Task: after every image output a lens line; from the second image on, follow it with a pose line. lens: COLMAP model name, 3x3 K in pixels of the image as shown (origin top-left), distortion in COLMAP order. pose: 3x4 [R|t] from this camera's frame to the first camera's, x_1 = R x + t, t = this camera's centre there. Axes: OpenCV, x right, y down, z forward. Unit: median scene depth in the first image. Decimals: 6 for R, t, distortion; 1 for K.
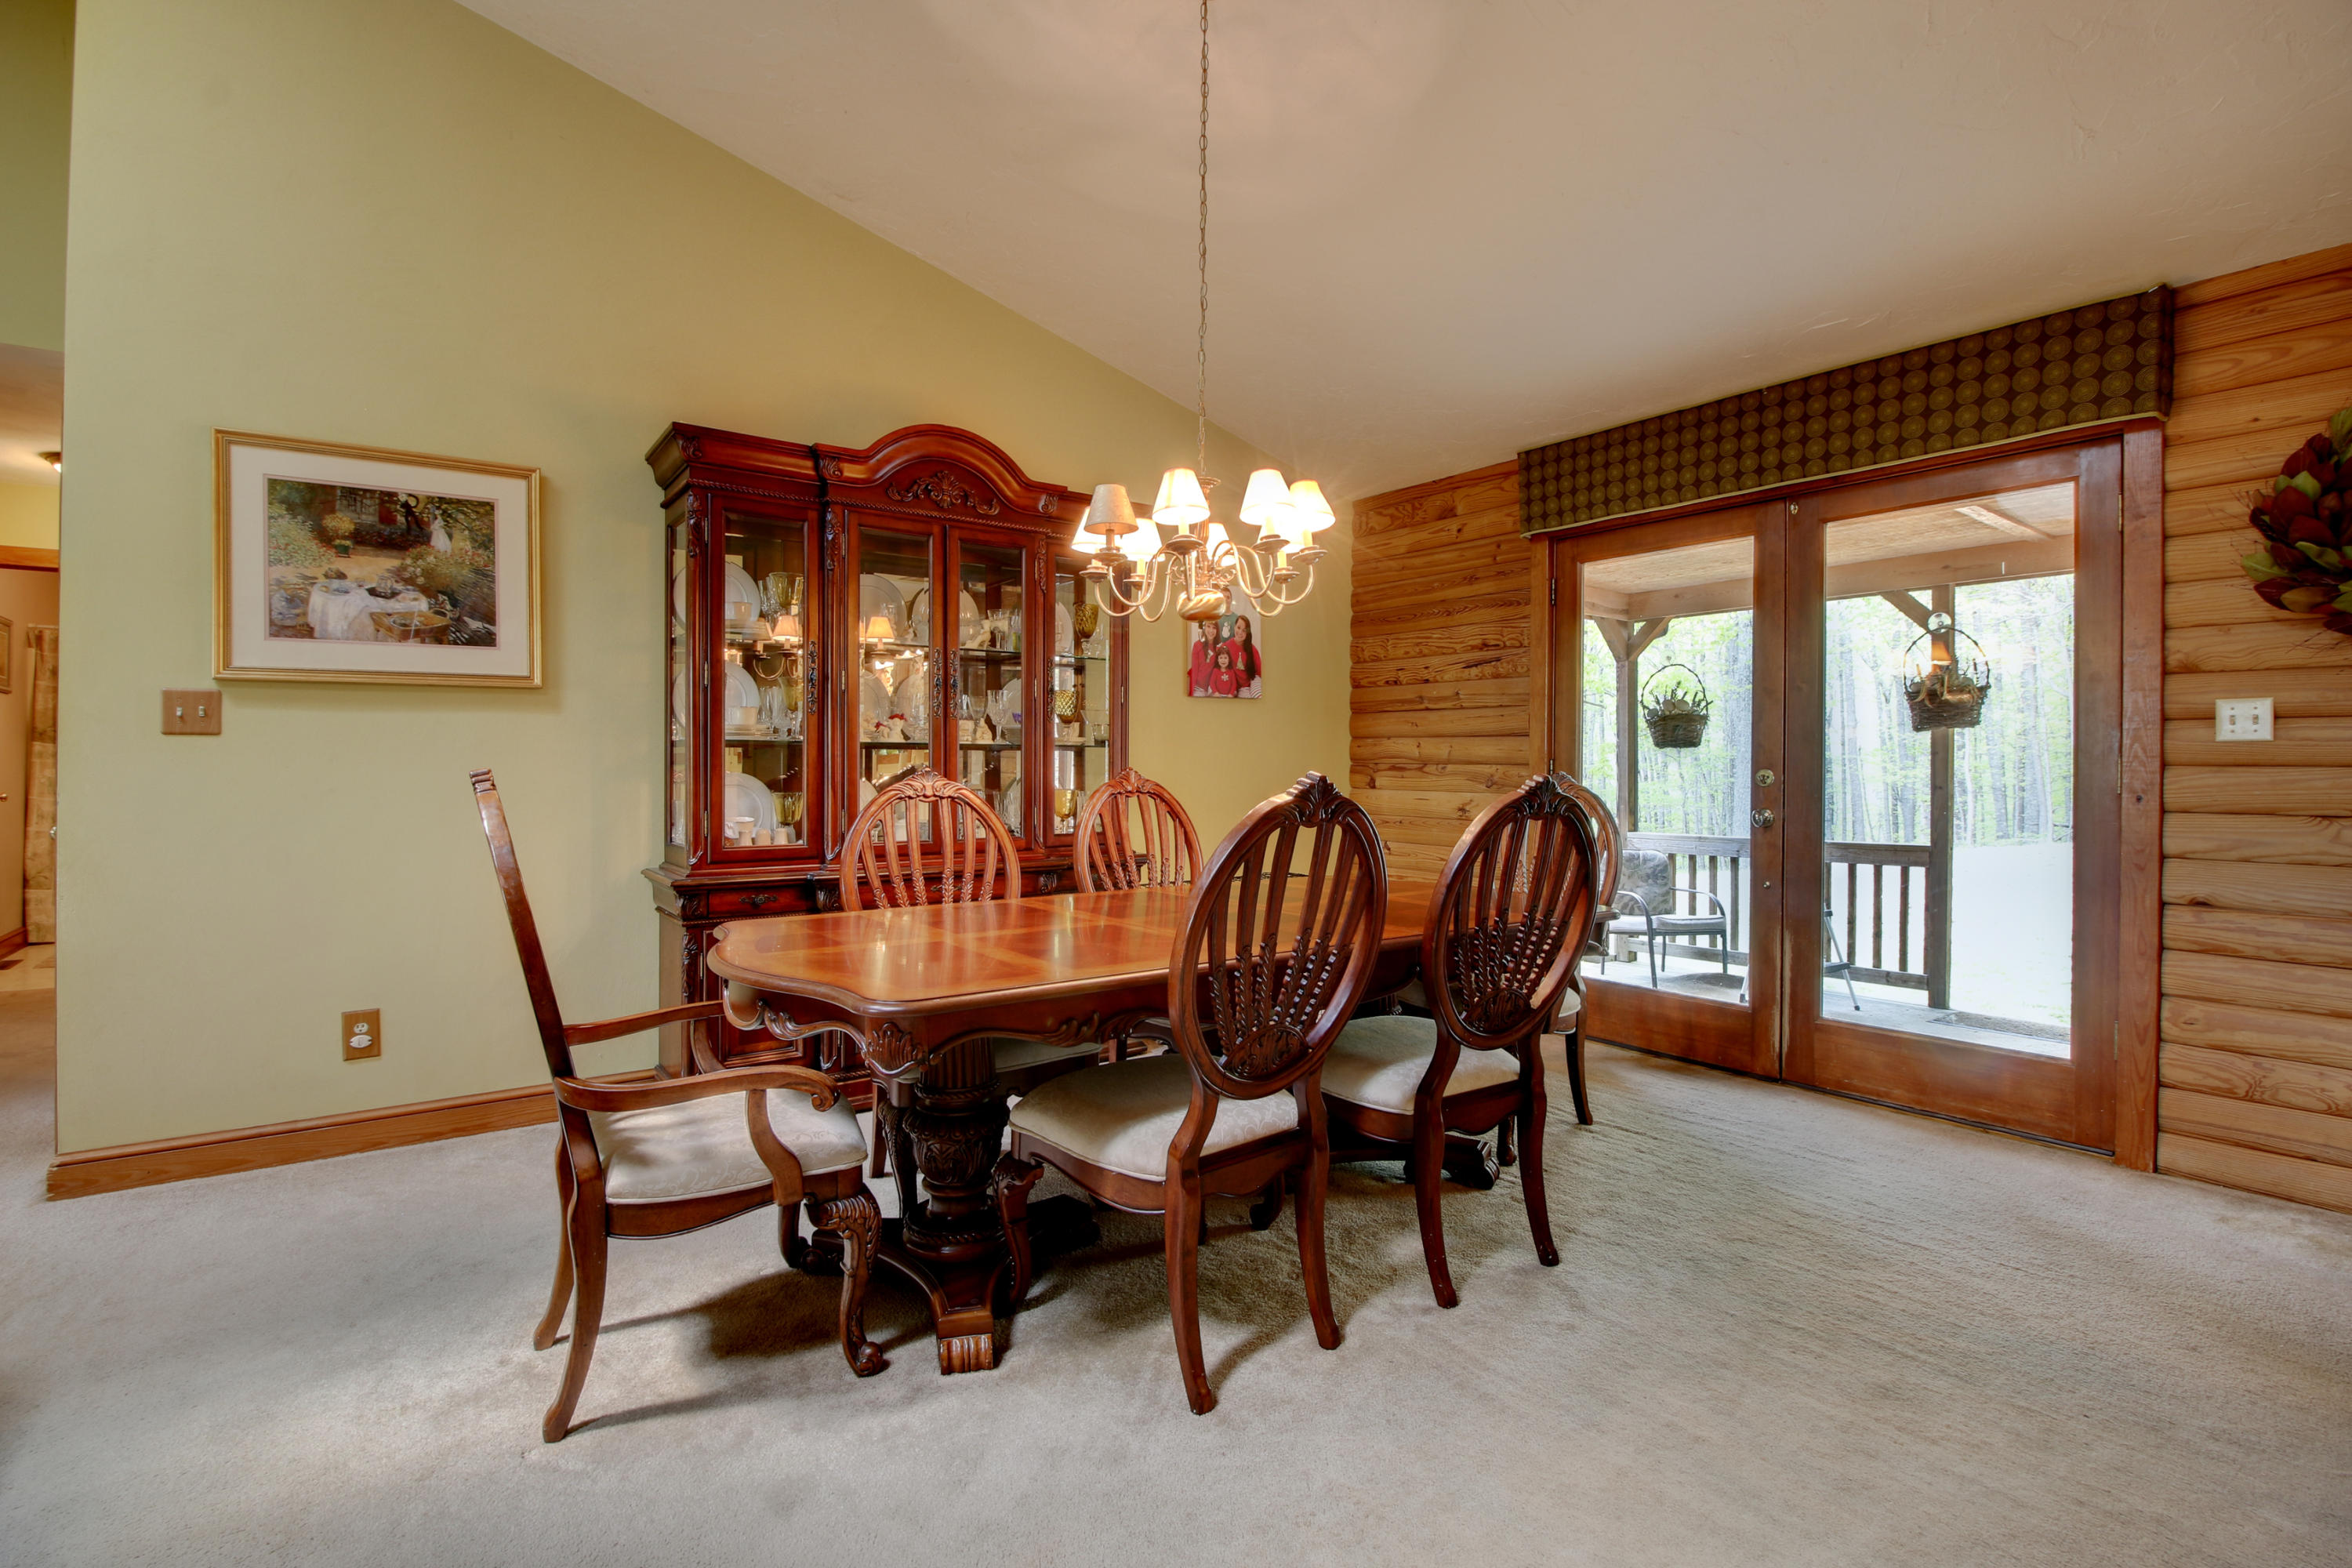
lens RADIAL K [[1091.0, 0, 1173.5], [0, 1091.0, 768.1], [0, 0, 1]] dist [-0.001720, -0.012151]
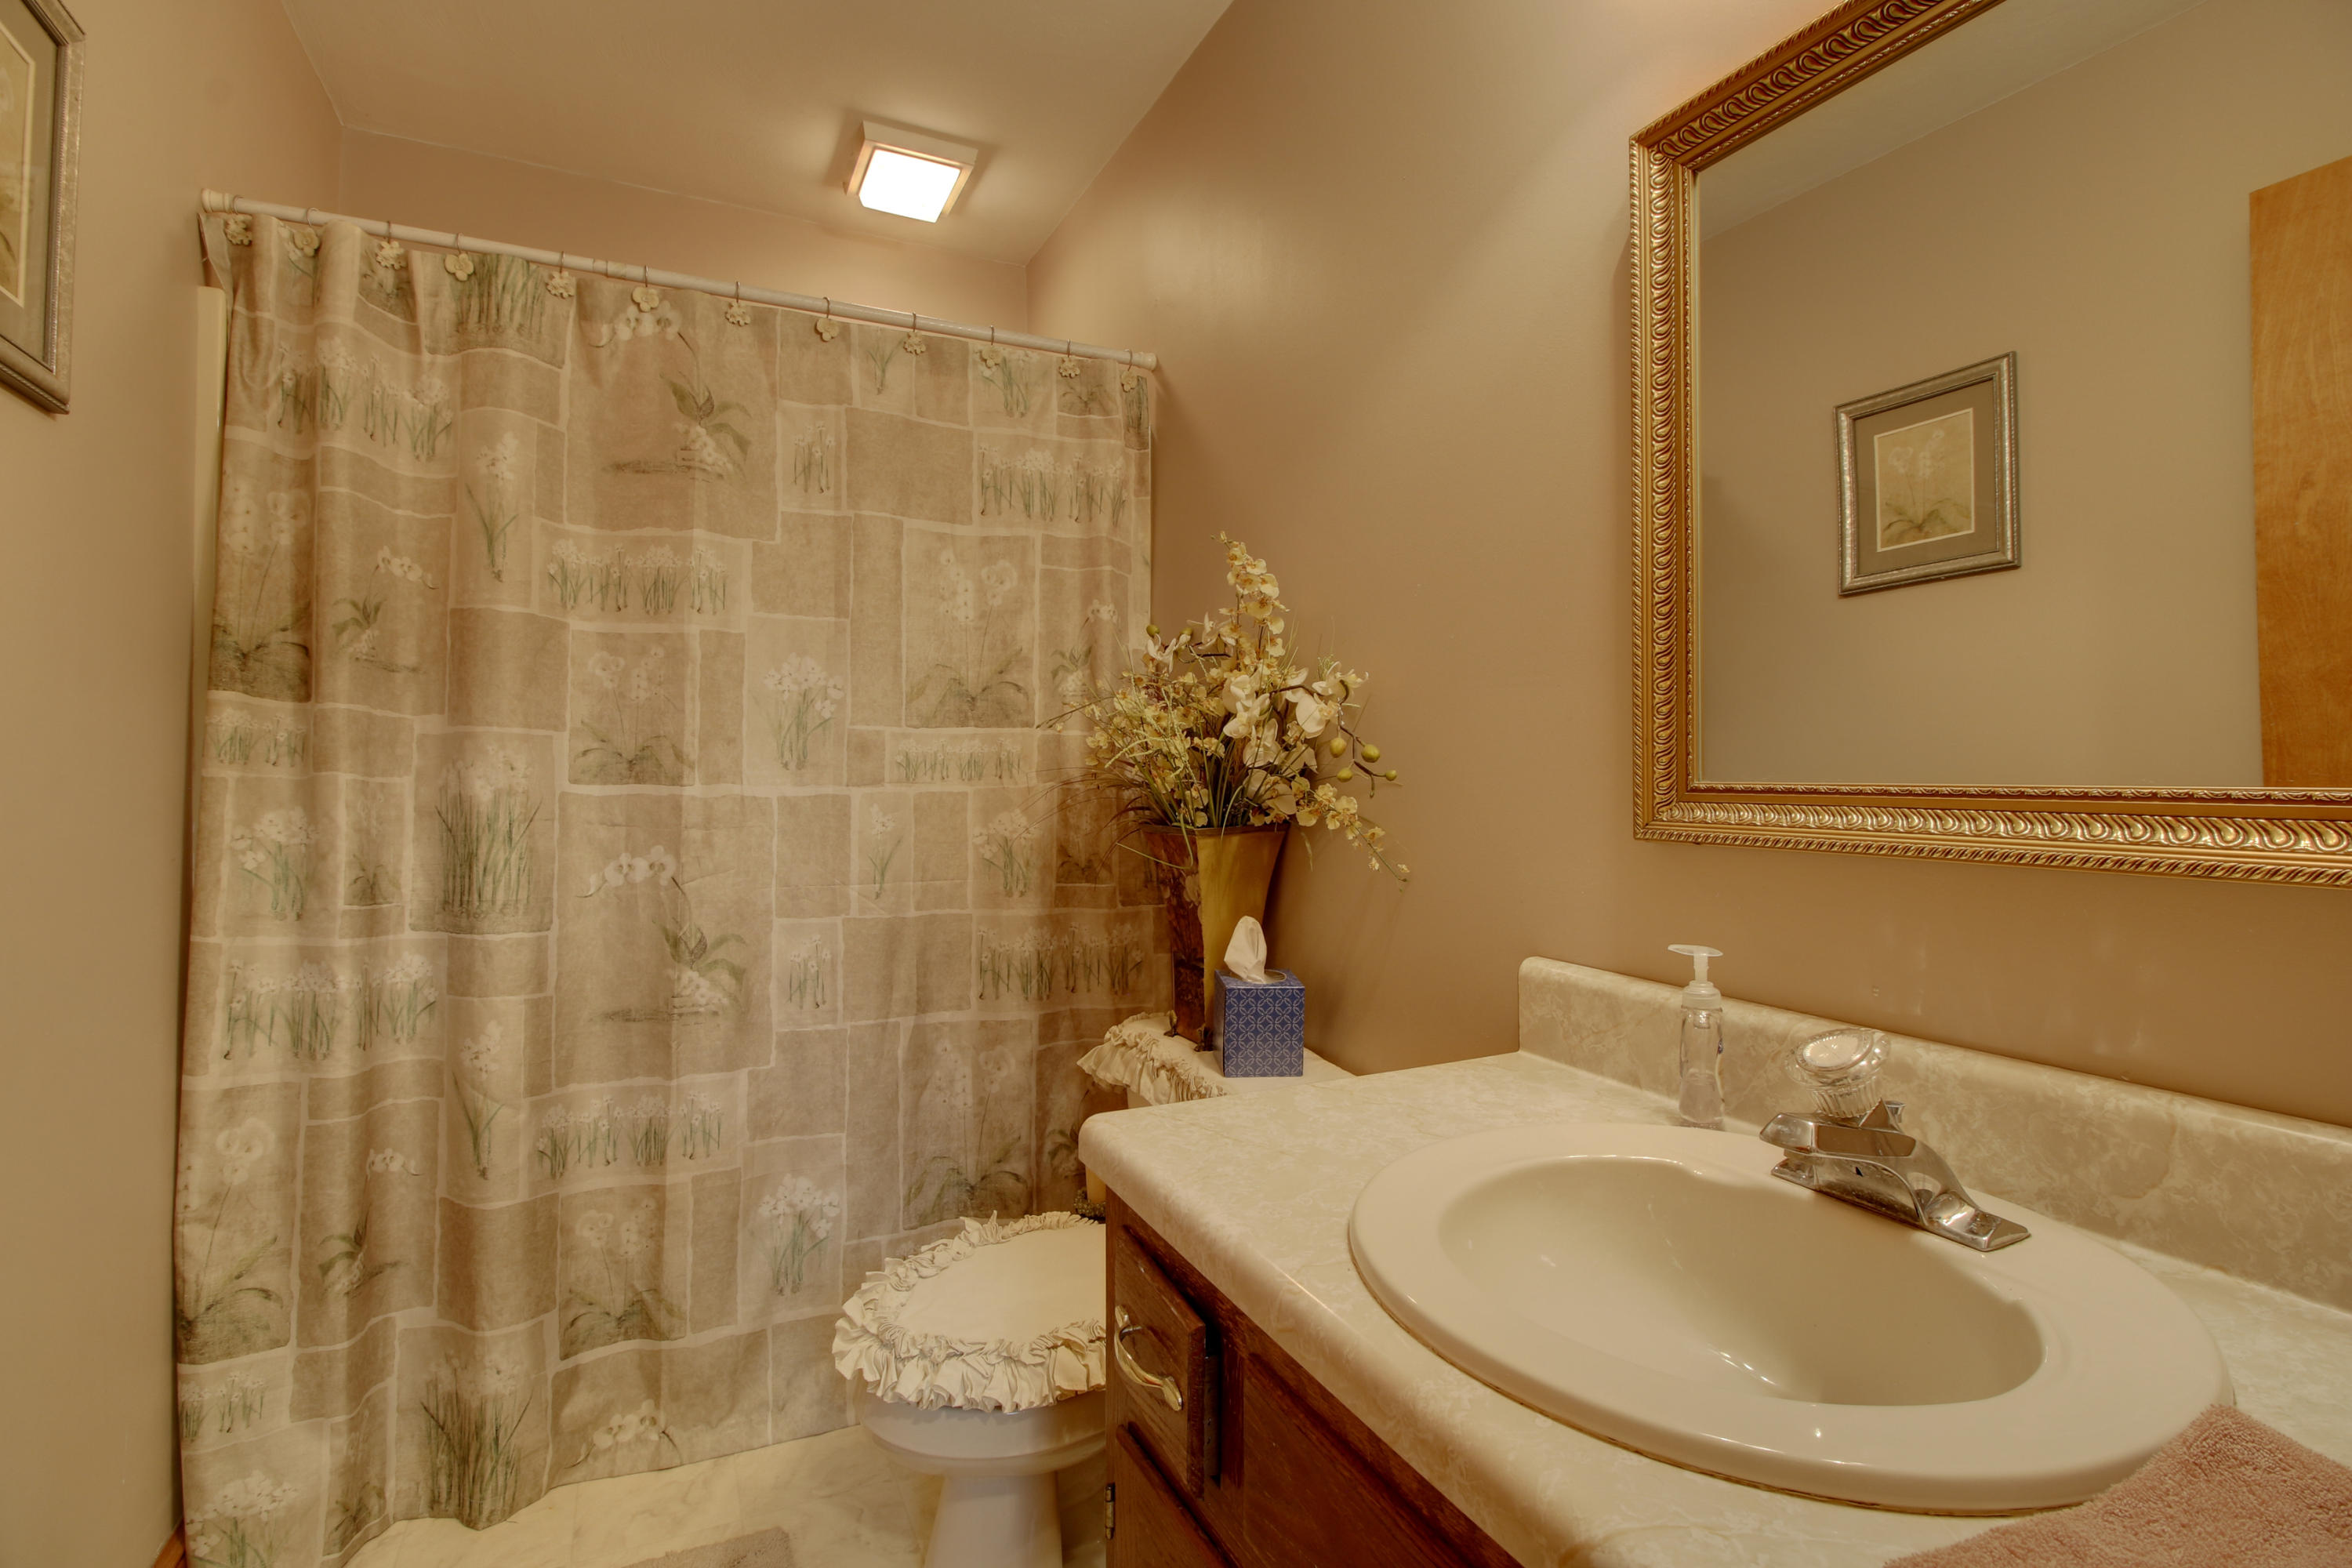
lens RADIAL K [[1091.0, 0, 1180.1], [0, 1091.0, 768.5], [0, 0, 1]] dist [-0.001720, -0.012151]
pose [[0.985230, -0.006296, -0.171119, -0.733008], [0.005649, 0.999975, -0.004267, -0.005333], [0.171142, 0.003238, 0.985241, 0.721011]]
